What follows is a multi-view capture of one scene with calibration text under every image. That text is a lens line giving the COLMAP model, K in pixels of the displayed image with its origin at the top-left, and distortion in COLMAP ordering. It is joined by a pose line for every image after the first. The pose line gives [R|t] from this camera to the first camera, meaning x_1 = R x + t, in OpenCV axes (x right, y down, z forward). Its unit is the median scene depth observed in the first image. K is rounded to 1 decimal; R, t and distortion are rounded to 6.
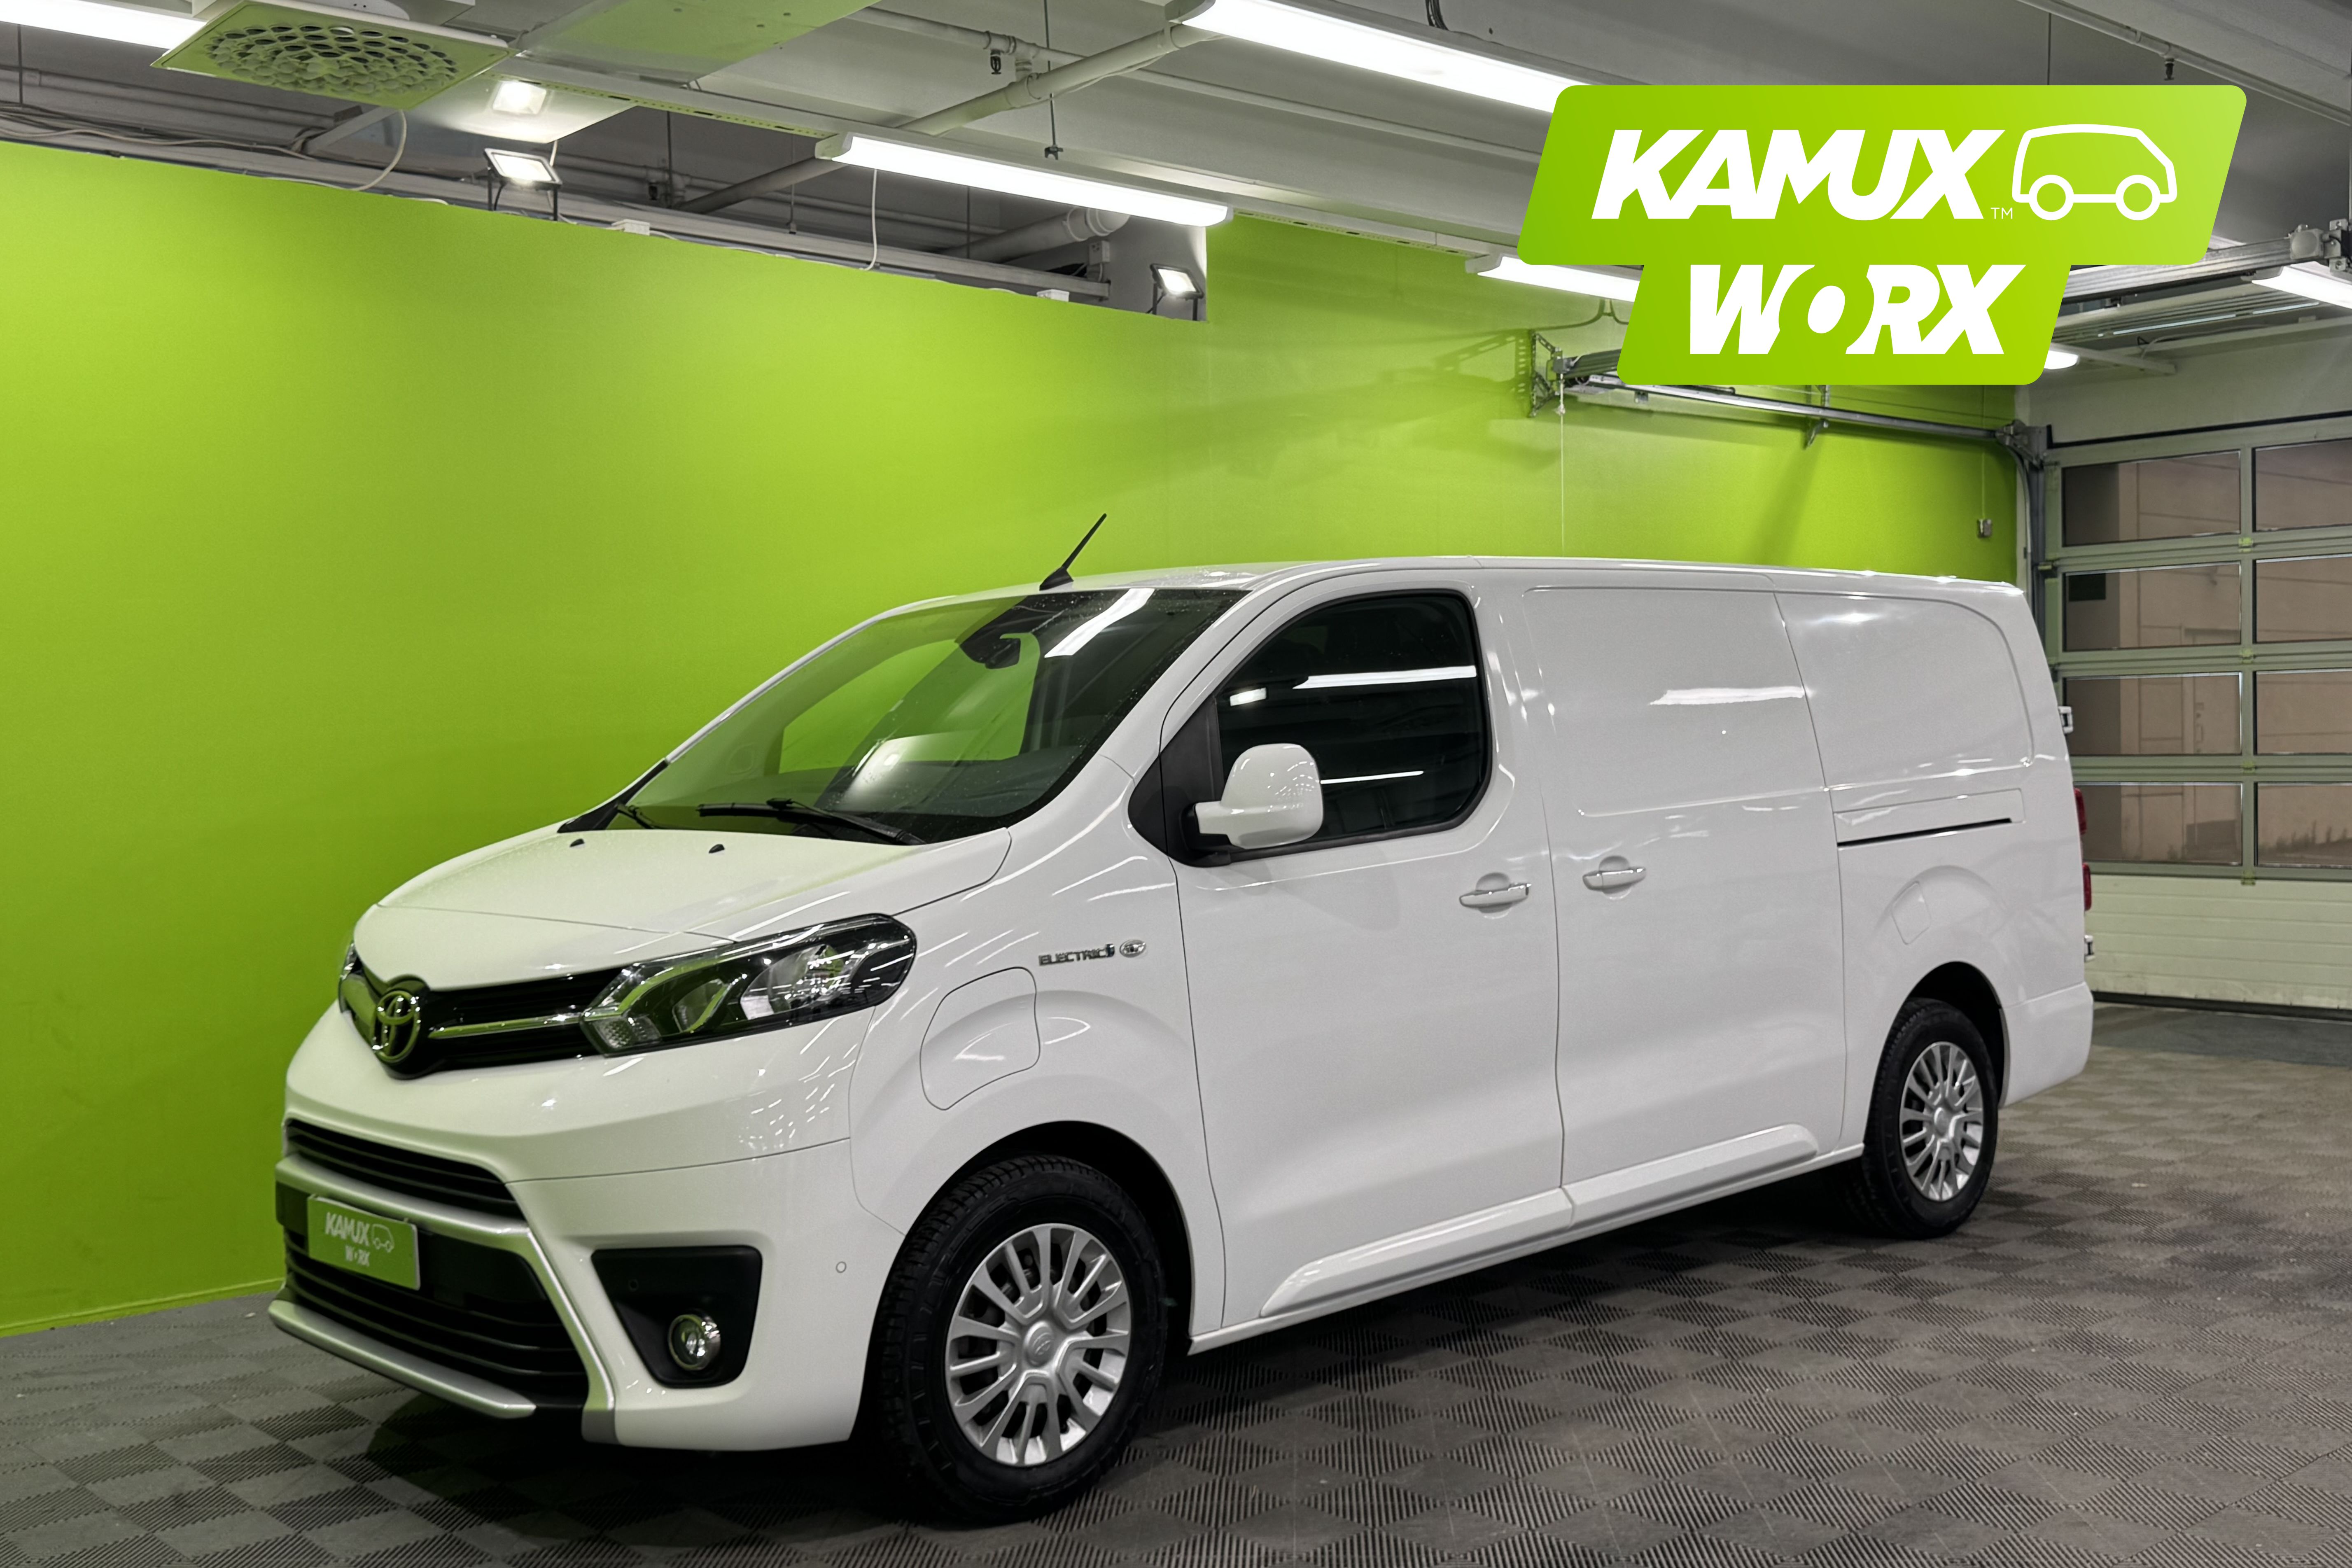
lens RADIAL K [[2365.9, 0, 1178.4], [0, 2365.9, 801.0], [0, 0, 1]] dist [0.036021, 0.000000]
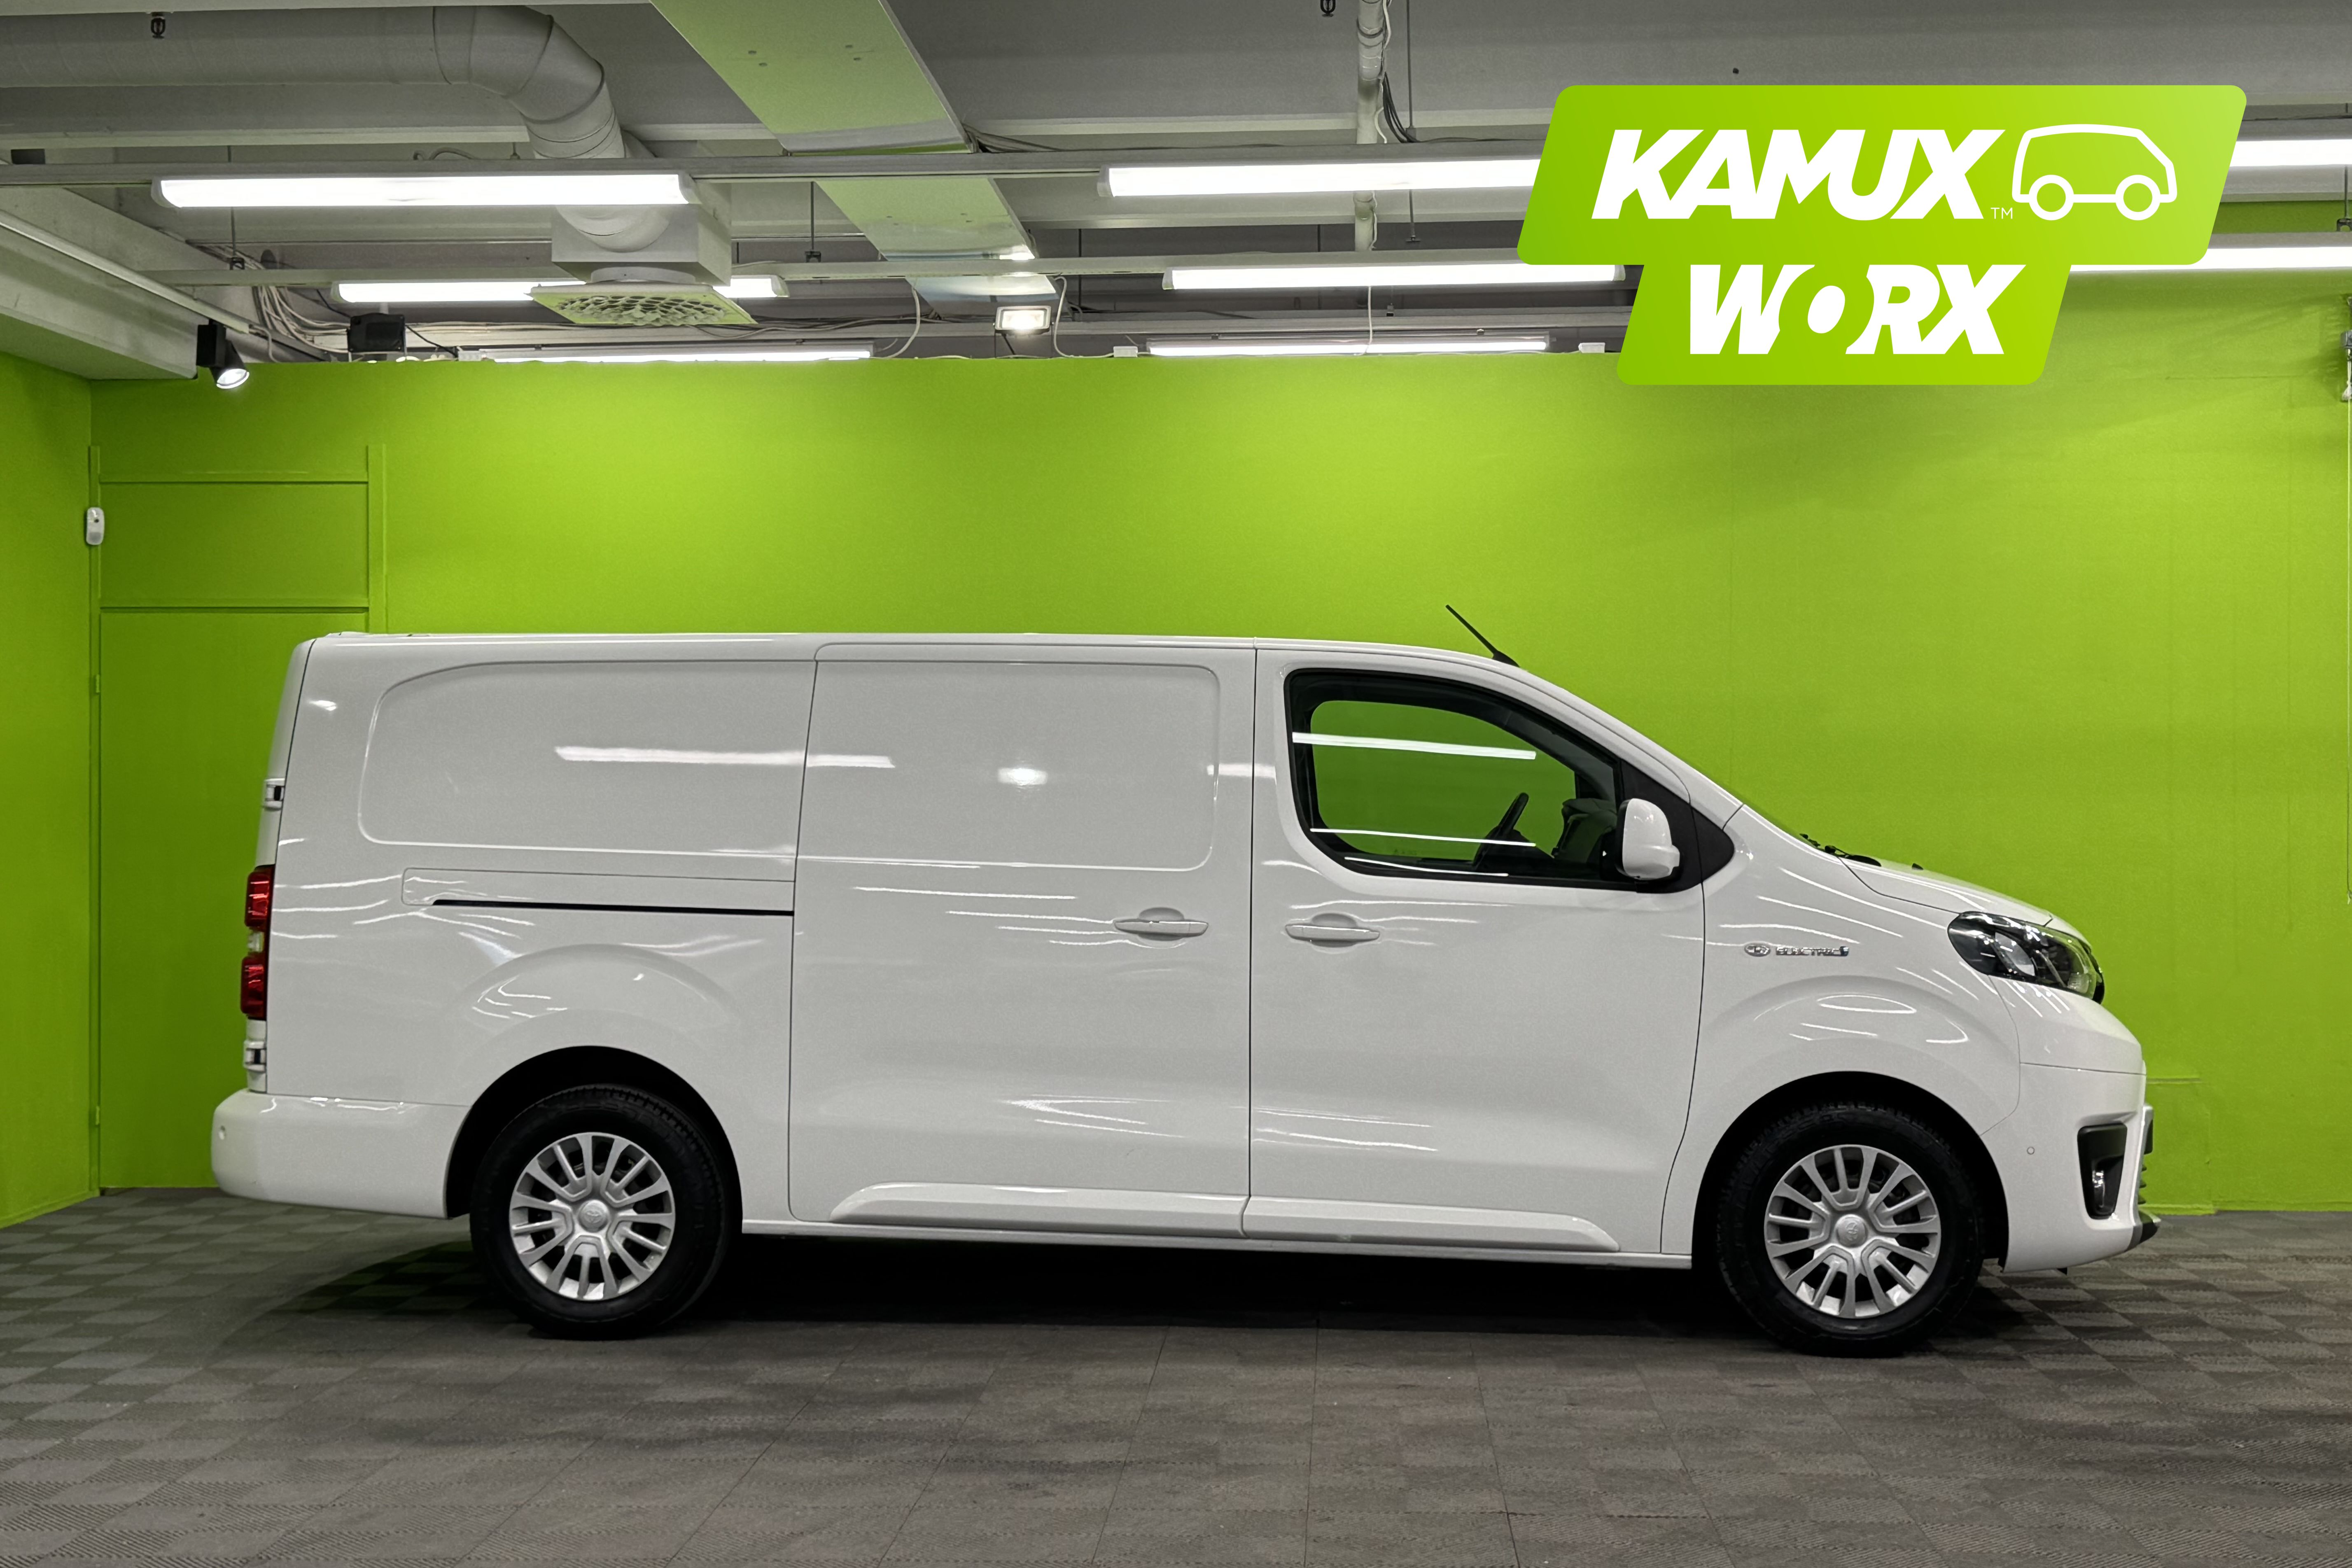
lens RADIAL K [[2875.8, 0, 1176.0], [0, 2875.8, 787.1], [0, 0, 1]] dist [0.055948, 0.000000]
pose [[0.708954, 0.019814, -0.704977, 0.971421], [-0.029390, 0.999567, -0.001462, -0.027454], [0.704643, 0.021756, 0.709229, 0.003019]]
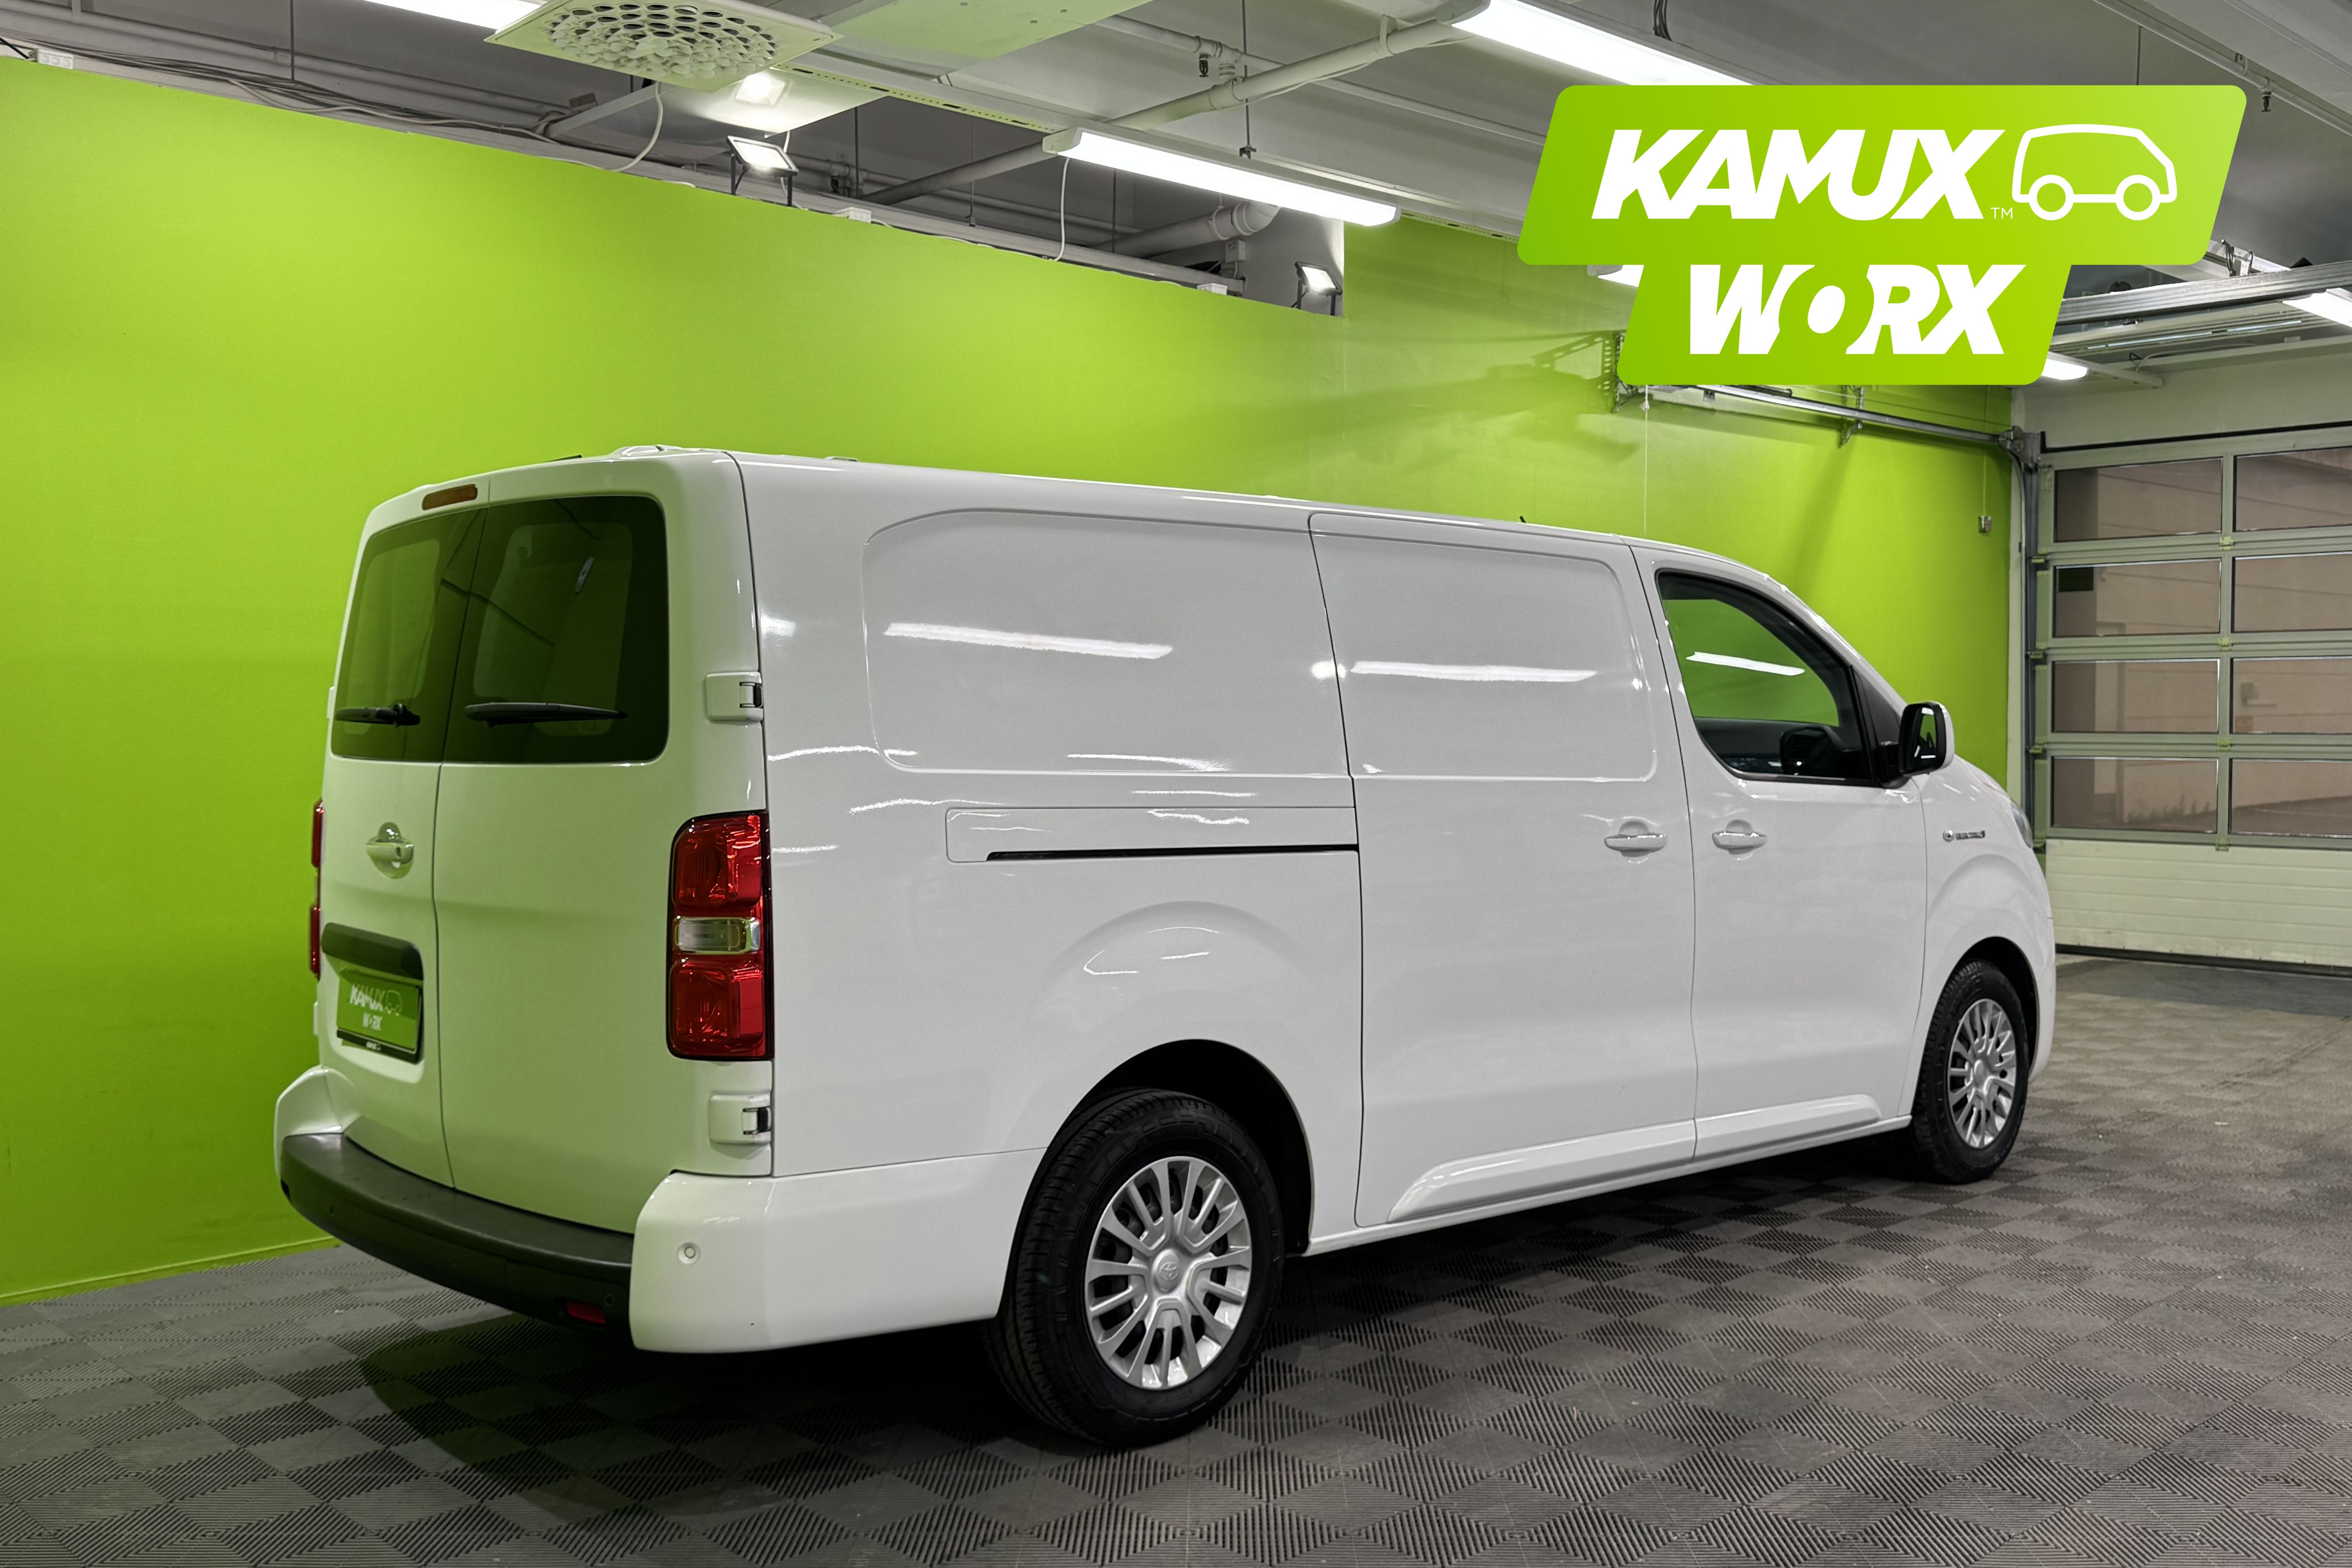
lens RADIAL K [[2156.3, 0, 1175.5], [0, 2156.3, 765.4], [0, 0, 1]] dist [0.014459, 0.000000]
pose [[0.998797, 0.009582, 0.048087, -0.107275], [-0.009420, 0.999949, -0.003605, 0.004824], [-0.048120, 0.003147, 0.998837, 0.028374]]
